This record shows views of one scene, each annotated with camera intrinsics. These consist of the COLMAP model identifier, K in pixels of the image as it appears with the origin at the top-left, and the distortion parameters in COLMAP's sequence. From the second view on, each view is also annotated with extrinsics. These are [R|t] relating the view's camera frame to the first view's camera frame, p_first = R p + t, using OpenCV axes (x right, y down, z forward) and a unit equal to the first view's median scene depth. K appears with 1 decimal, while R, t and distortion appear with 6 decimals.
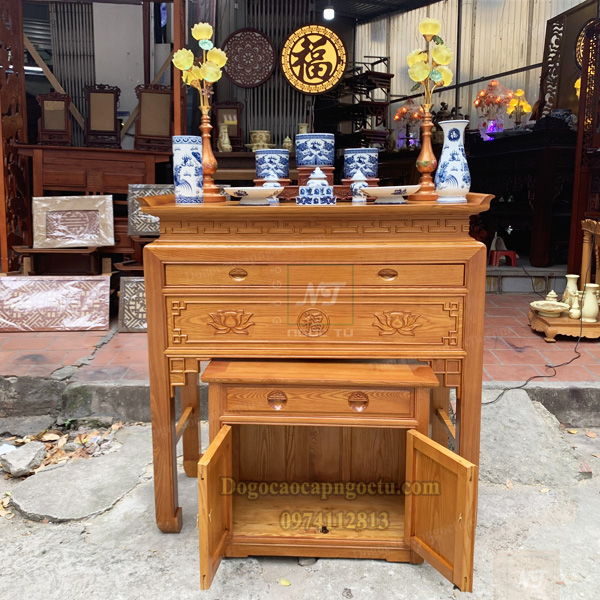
lens RADIAL K [[641.7, 0, 274.2], [0, 641.7, 300.0], [0, 0, 1]] dist [0.002481, -0.018651]
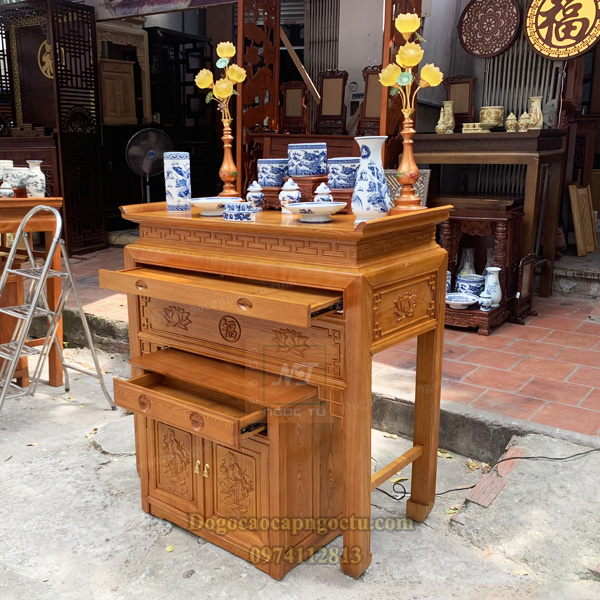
lens RADIAL K [[666.1, 0, 241.7], [0, 666.1, 300.0], [0, 0, 1]] dist [0.015205, -0.018198]
pose [[0.790310, 0.125310, -0.599756, 0.296330], [-0.093495, 0.992063, 0.084077, -0.043572], [0.605532, -0.010372, 0.795754, 0.049632]]
